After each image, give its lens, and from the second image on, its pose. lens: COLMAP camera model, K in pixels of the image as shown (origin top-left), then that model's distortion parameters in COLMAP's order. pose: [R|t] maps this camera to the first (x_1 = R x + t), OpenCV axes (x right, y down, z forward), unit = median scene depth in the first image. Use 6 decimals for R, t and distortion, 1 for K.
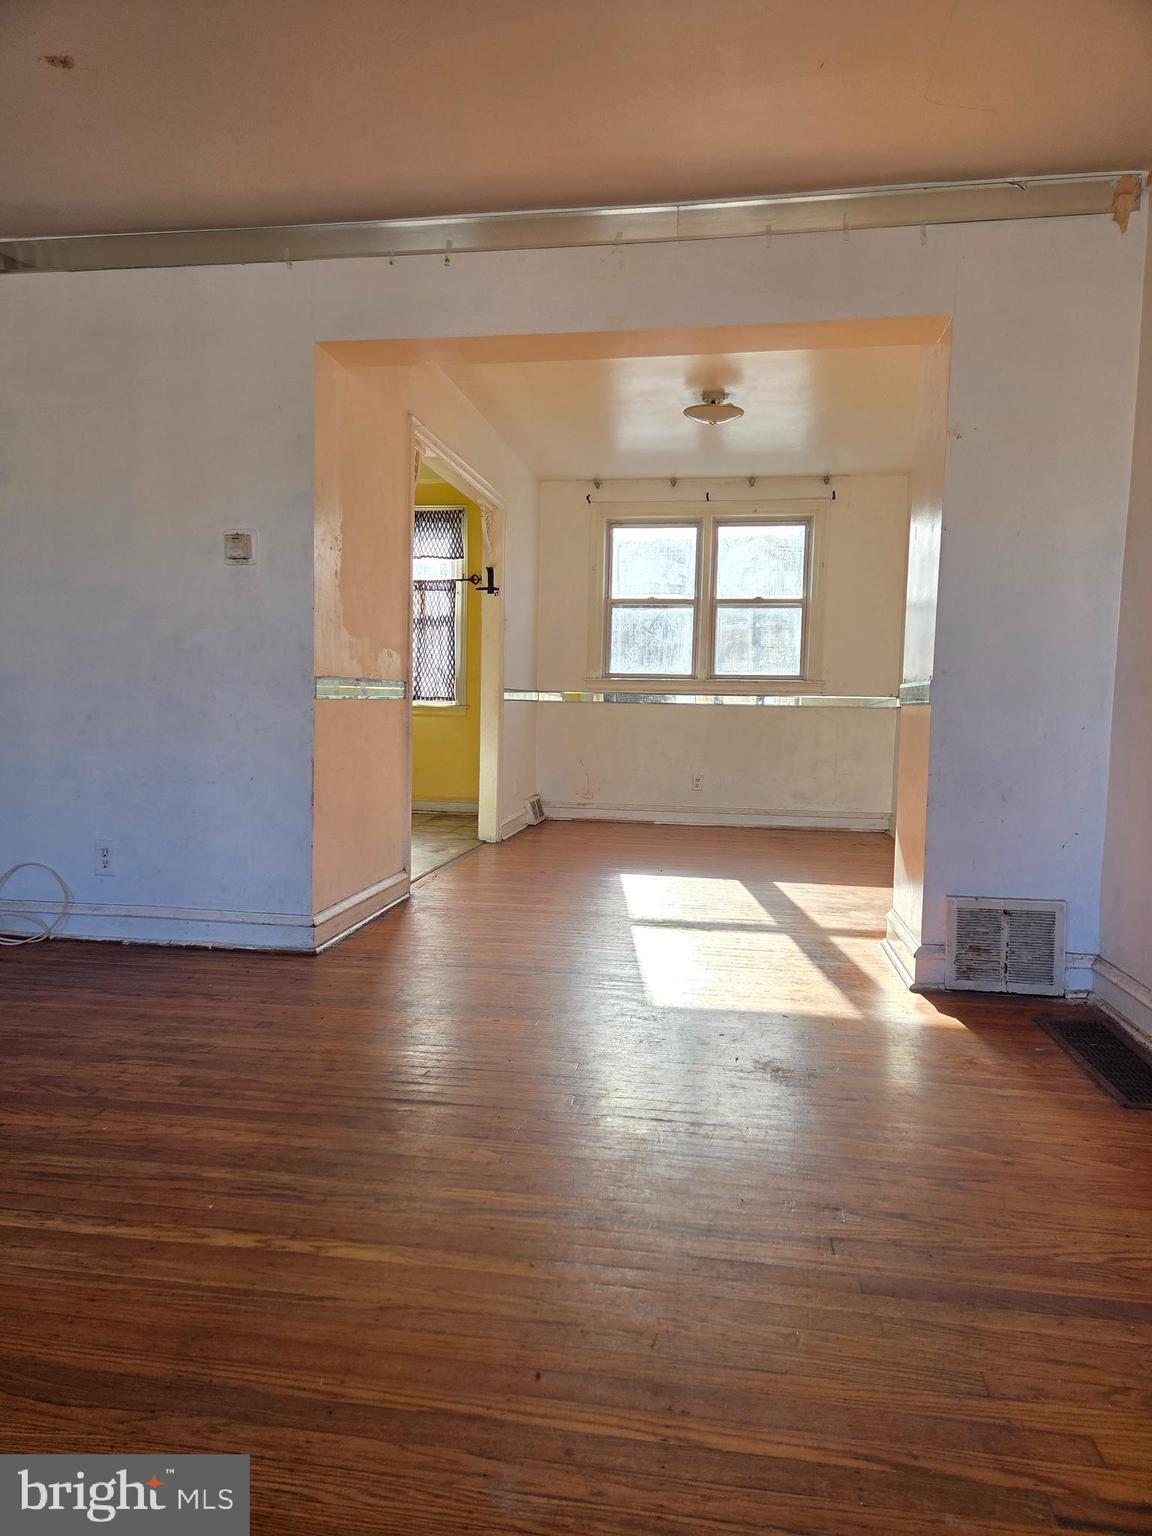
lens RADIAL K [[1004.5, 0, 581.6], [0, 1004.5, 773.4], [0, 0, 1]] dist [0.077640, -0.069686]
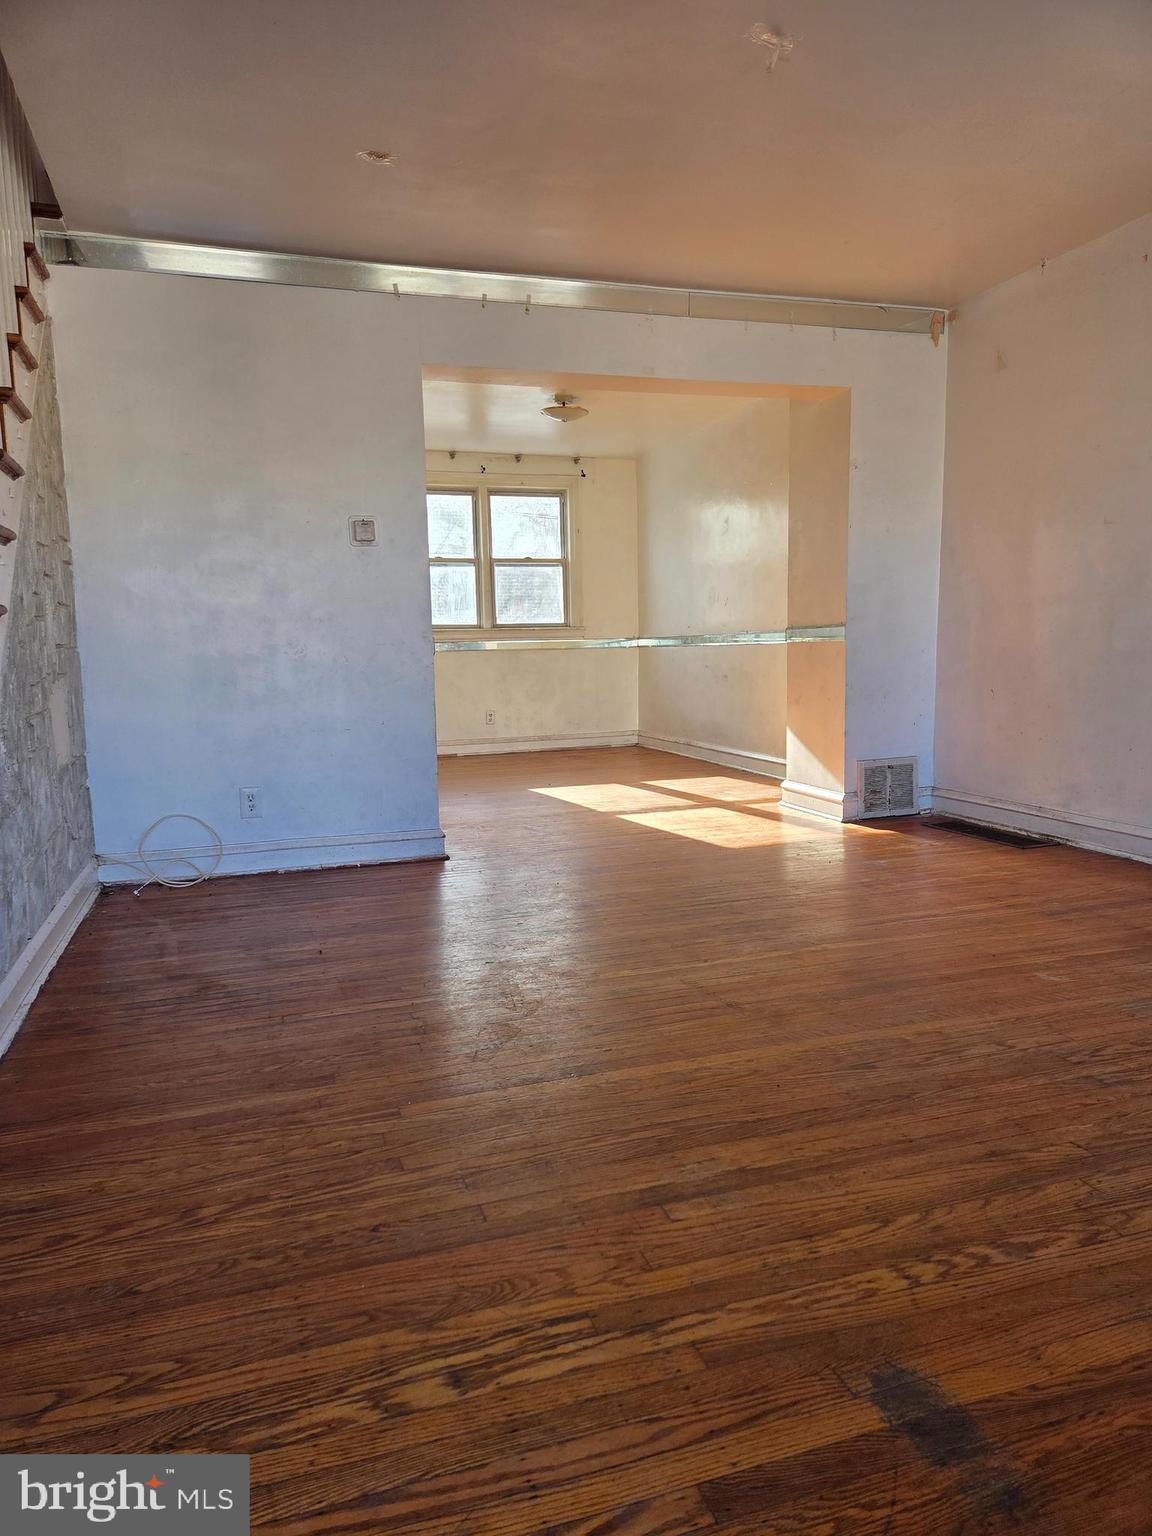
lens RADIAL K [[1004.5, 0, 581.6], [0, 1004.5, 773.4], [0, 0, 1]] dist [0.077640, -0.069686]
pose [[0.888914, -0.098058, 0.447455, -0.326501], [0.073737, 0.994711, 0.071502, -0.001943], [-0.452100, -0.030565, 0.891443, -0.094683]]
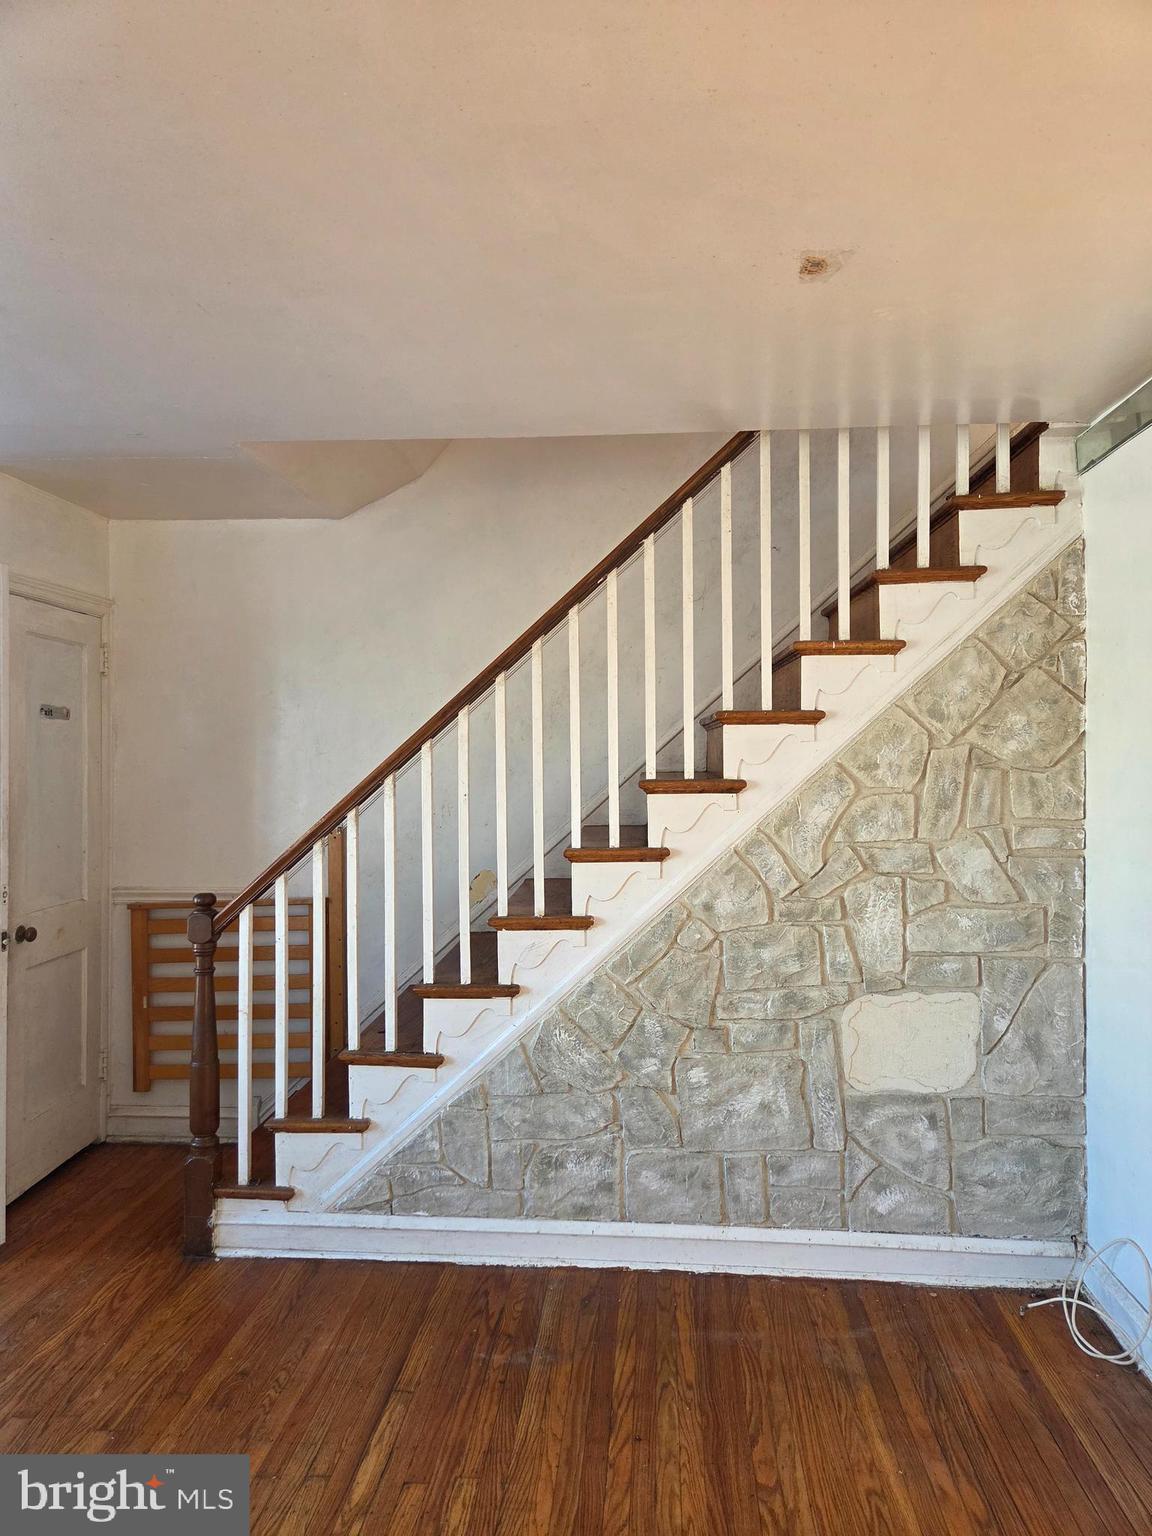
lens RADIAL K [[1004.5, 0, 581.6], [0, 1004.5, 773.4], [0, 0, 1]] dist [0.077640, -0.069686]
pose [[0.076135, -0.019796, -0.996901, 0.075828], [-0.065609, 0.997537, -0.024819, -0.099363], [0.994937, 0.067295, 0.074649, 0.280804]]
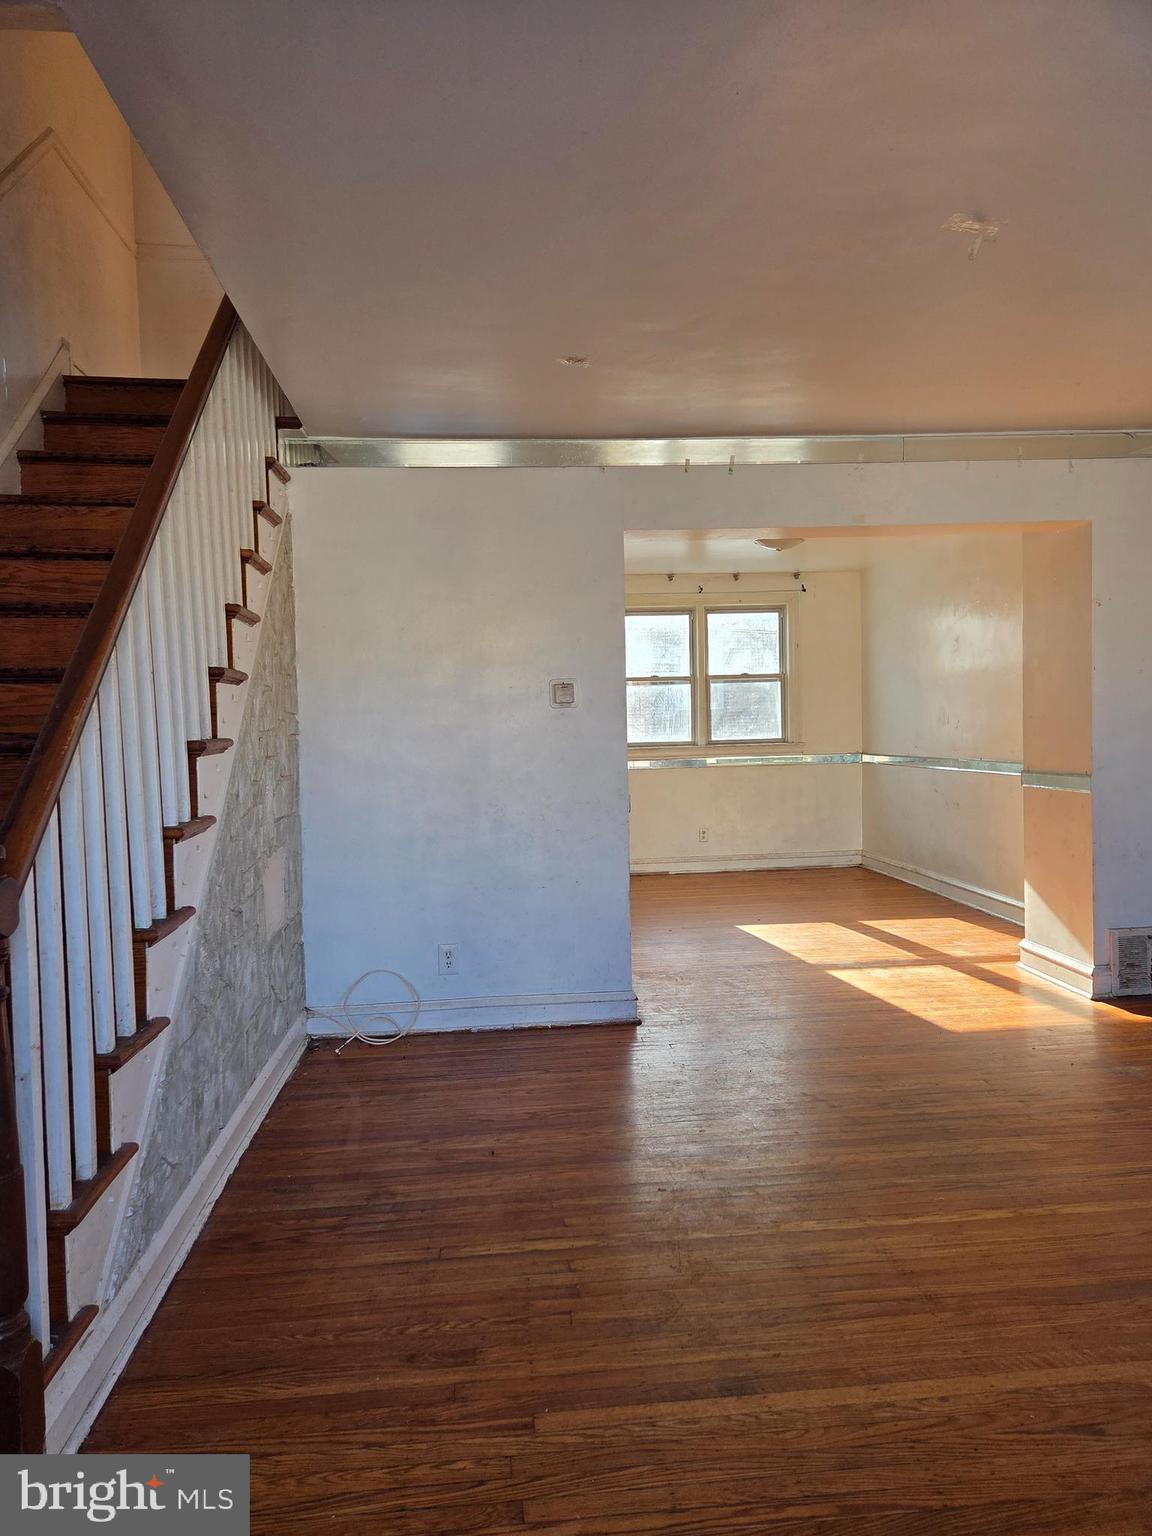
lens RADIAL K [[1006.6, 0, 587.6], [0, 1006.6, 765.6], [0, 0, 1]] dist [0.080032, -0.066729]
pose [[0.967773, -0.055527, 0.245628, -0.296901], [0.063595, 0.997662, -0.025032, -0.050513], [-0.243663, 0.039846, 0.969041, -0.086987]]
